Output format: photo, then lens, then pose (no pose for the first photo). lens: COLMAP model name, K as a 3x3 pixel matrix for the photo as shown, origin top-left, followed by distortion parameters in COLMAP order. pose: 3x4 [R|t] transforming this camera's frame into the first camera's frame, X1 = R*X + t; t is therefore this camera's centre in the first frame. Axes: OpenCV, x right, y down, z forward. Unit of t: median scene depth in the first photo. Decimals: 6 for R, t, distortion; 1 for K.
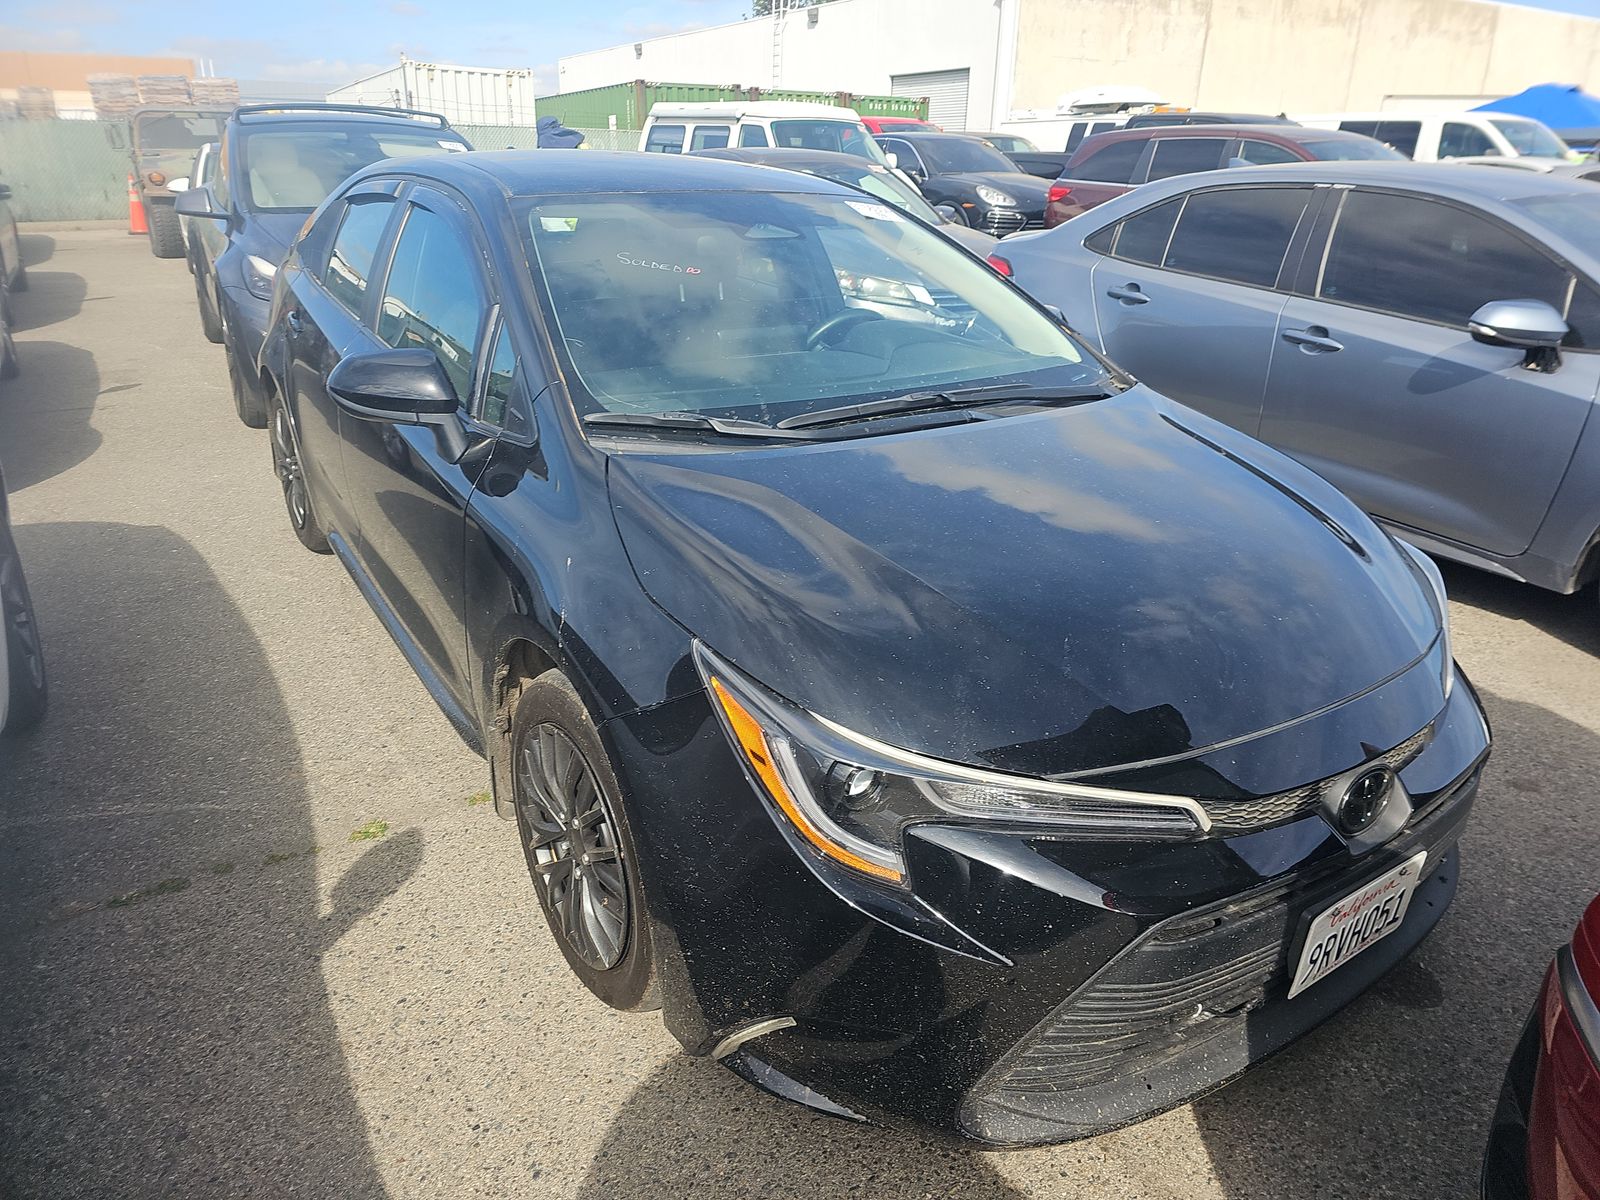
lens RADIAL K [[1076.1, 0, 800.0], [0, 1076.1, 600.0], [0, 0, 1]] dist [0.068817, -0.061975]
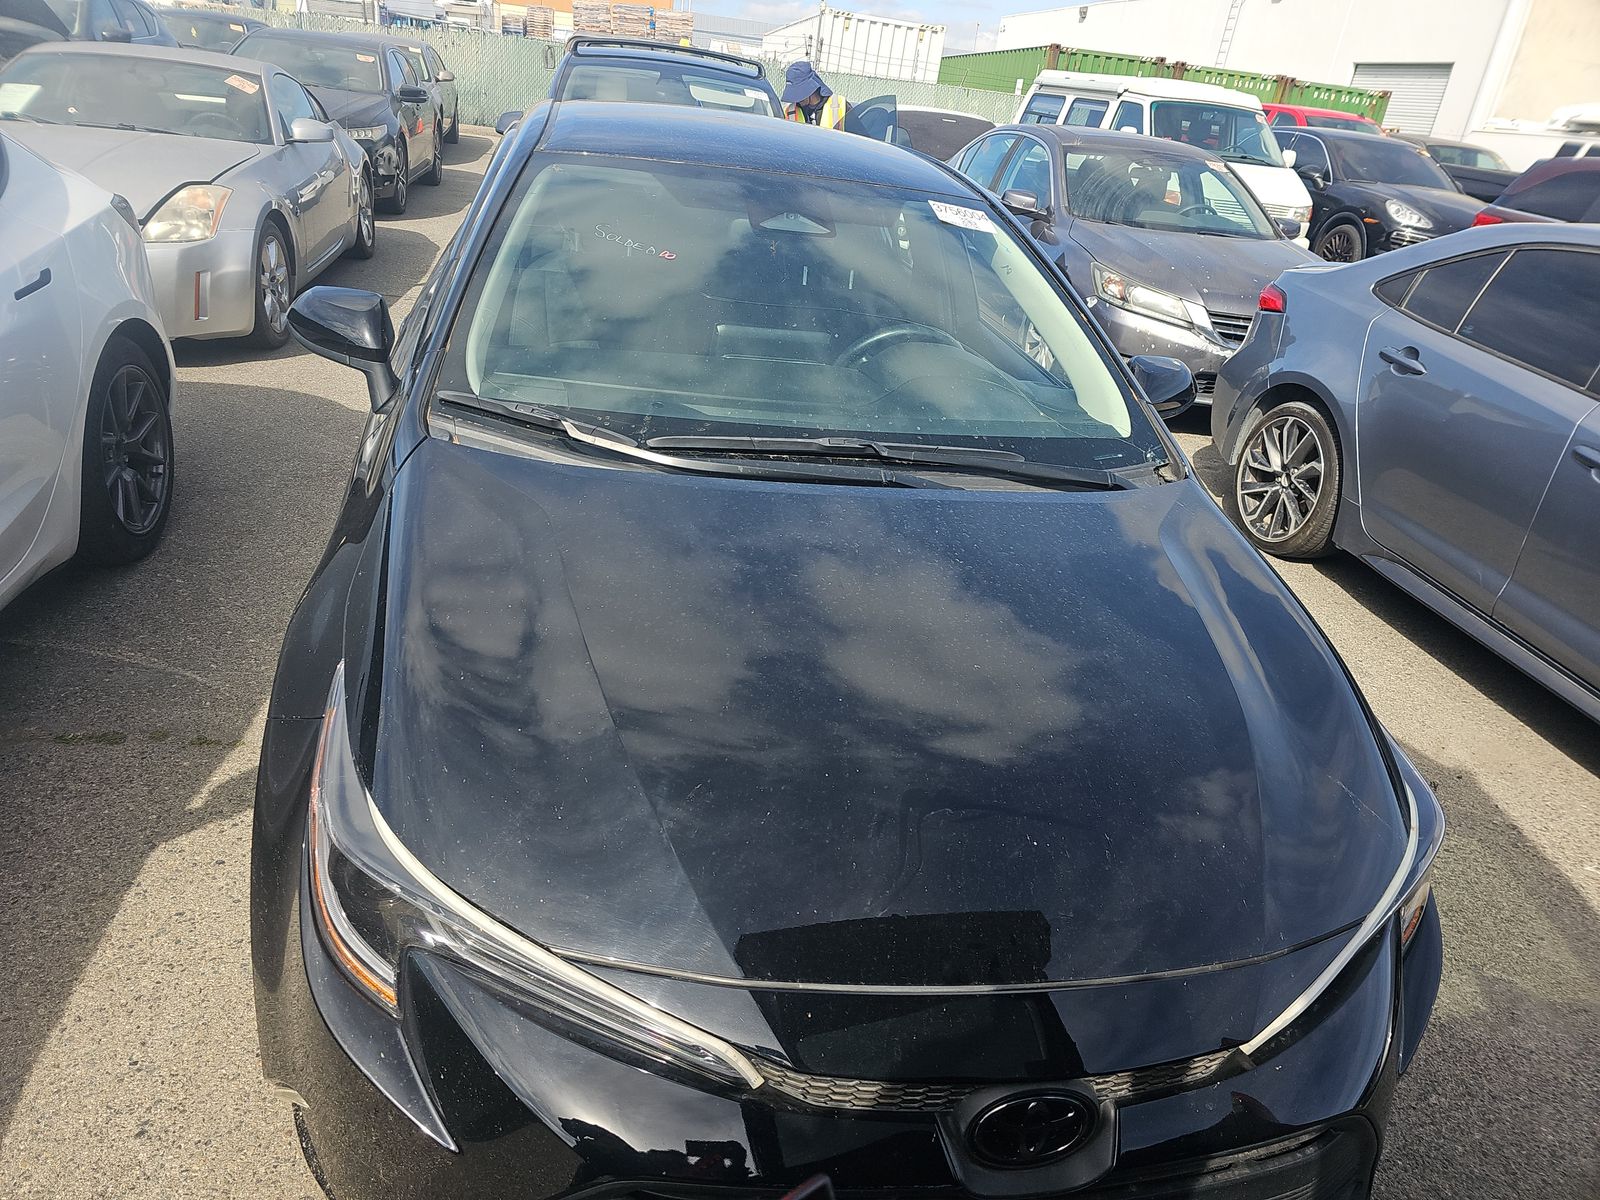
lens RADIAL K [[1062.3, 0, 800.0], [0, 1062.3, 600.0], [0, 0, 1]] dist [0.056008, -0.056968]
pose [[0.914183, 0.250882, -0.318319, 0.089997], [-0.238996, 0.967999, 0.076550, -0.029746], [0.327338, 0.006096, 0.944888, 0.047892]]
